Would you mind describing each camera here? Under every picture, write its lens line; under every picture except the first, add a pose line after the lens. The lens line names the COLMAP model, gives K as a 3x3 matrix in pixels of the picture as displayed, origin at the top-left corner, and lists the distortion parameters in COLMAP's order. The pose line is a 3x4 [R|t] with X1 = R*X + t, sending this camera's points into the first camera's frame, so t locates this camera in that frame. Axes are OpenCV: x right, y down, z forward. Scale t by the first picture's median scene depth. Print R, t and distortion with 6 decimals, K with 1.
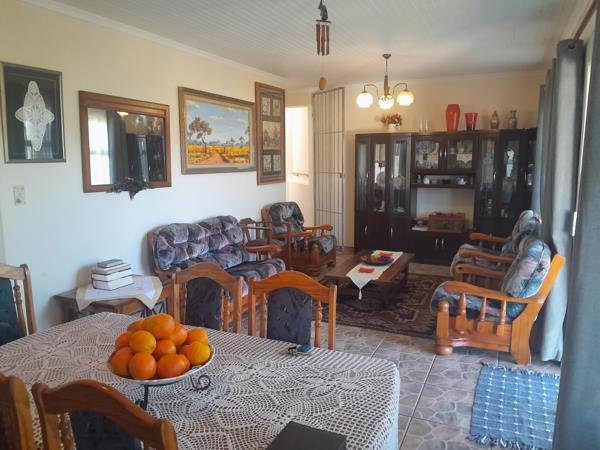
lens RADIAL K [[467.5, 0, 301.7], [0, 467.5, 222.6], [0, 0, 1]] dist [0.061038, -0.130294]
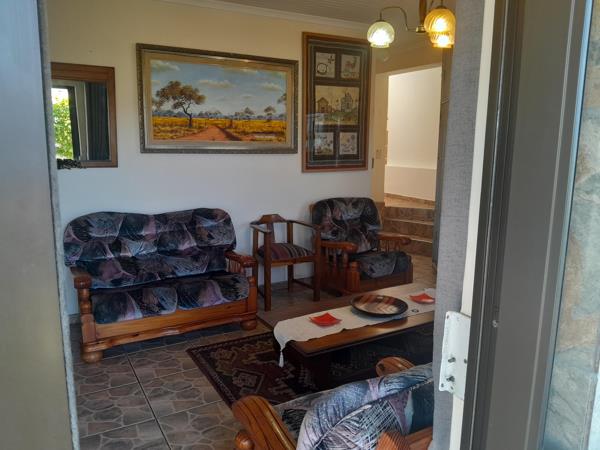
lens RADIAL K [[467.5, 0, 301.7], [0, 467.5, 222.6], [0, 0, 1]] dist [0.061038, -0.130294]
pose [[0.804750, 0.108188, -0.583672, 0.424566], [-0.092128, 0.994101, 0.057241, -0.050815], [0.586422, 0.007708, 0.809969, 0.467199]]
